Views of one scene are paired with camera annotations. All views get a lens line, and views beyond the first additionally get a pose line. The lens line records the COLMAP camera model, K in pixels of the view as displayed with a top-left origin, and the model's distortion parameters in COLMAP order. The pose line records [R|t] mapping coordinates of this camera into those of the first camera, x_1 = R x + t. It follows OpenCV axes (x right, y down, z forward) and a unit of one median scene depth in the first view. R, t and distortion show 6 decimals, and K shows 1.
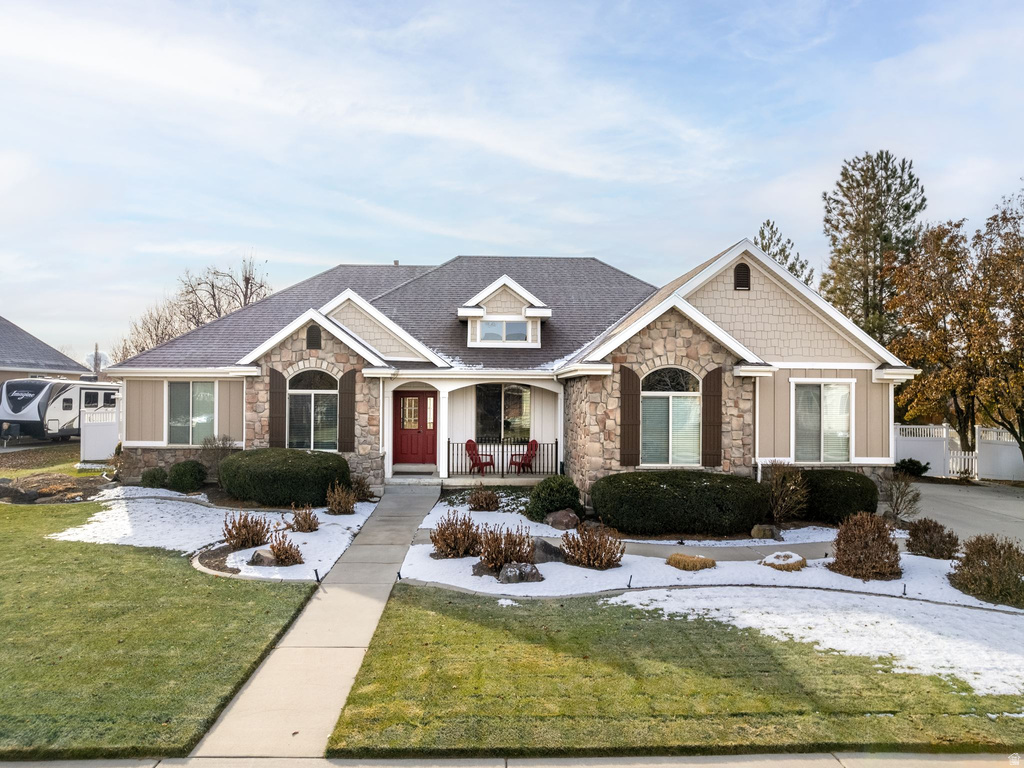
lens RADIAL K [[654.3, 0, 512.0], [0, 654.3, 384.0], [0, 0, 1]] dist [-0.044888, 0.000743]
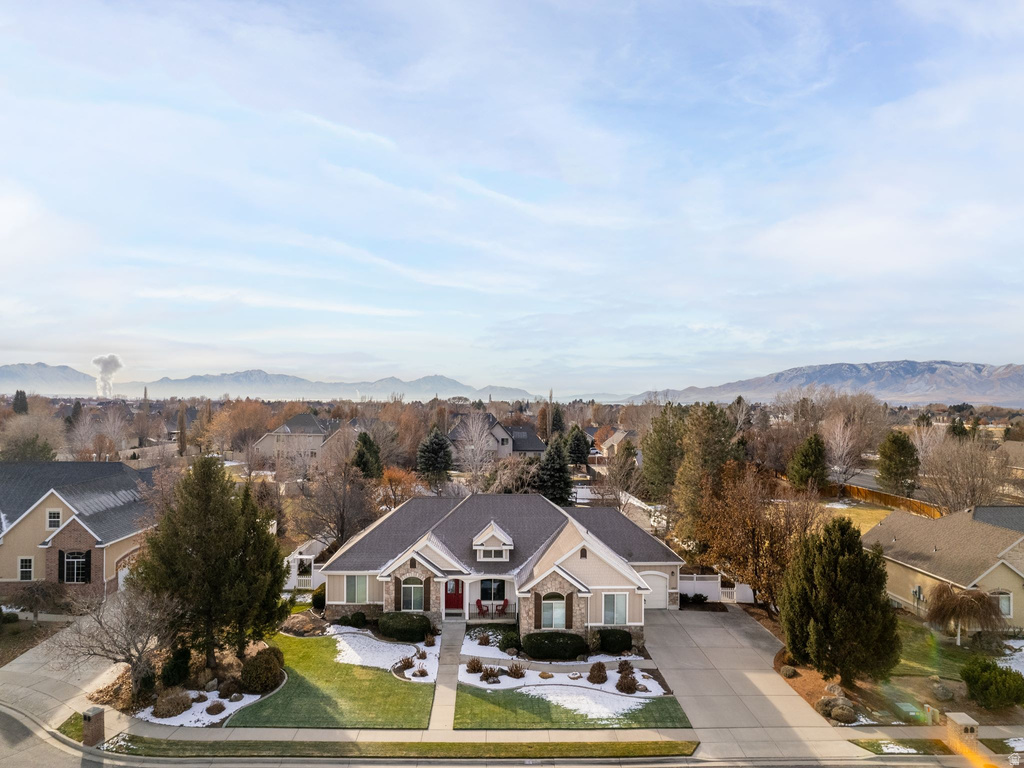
lens RADIAL K [[654.3, 0, 512.0], [0, 654.3, 384.0], [0, 0, 1]] dist [-0.044888, 0.000743]
pose [[0.999977, 0.000795, -0.006791, 0.086546], [-0.000806, 0.999998, -0.001546, -0.835895], [0.006790, 0.001552, 0.999976, -1.597236]]
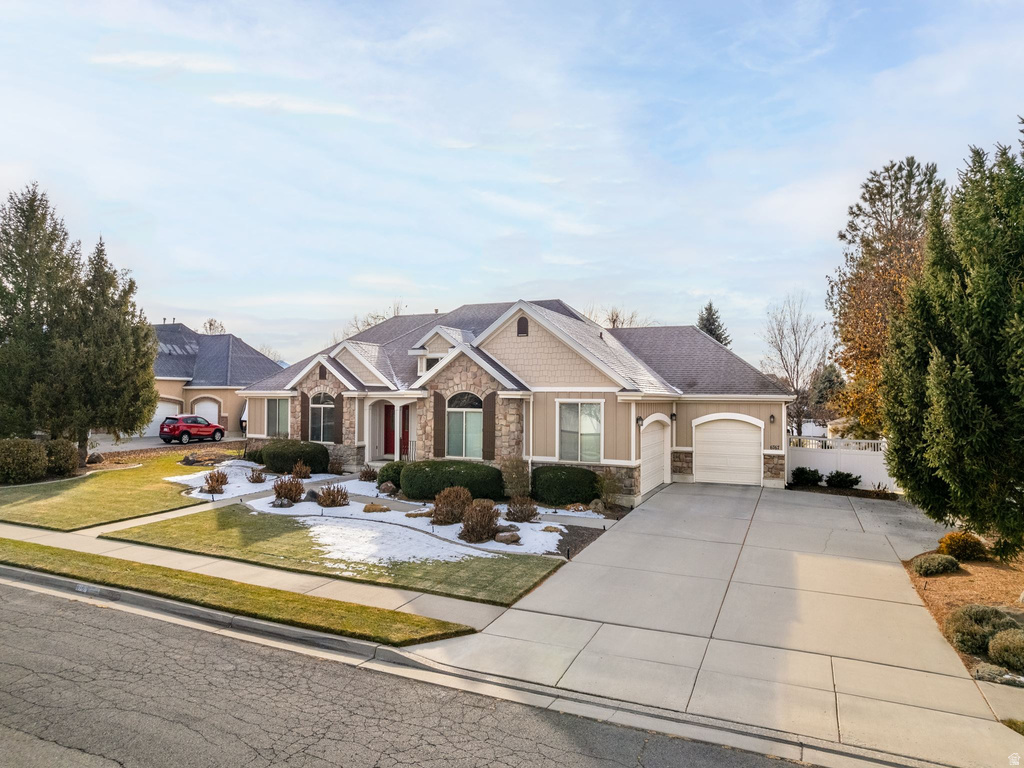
lens RADIAL K [[654.3, 0, 512.0], [0, 654.3, 384.0], [0, 0, 1]] dist [-0.044888, 0.000743]
pose [[0.895876, -0.009606, -0.444200, 0.959786], [0.005317, 0.999926, -0.010901, -0.025752], [0.444272, 0.007404, 0.895861, -0.274907]]
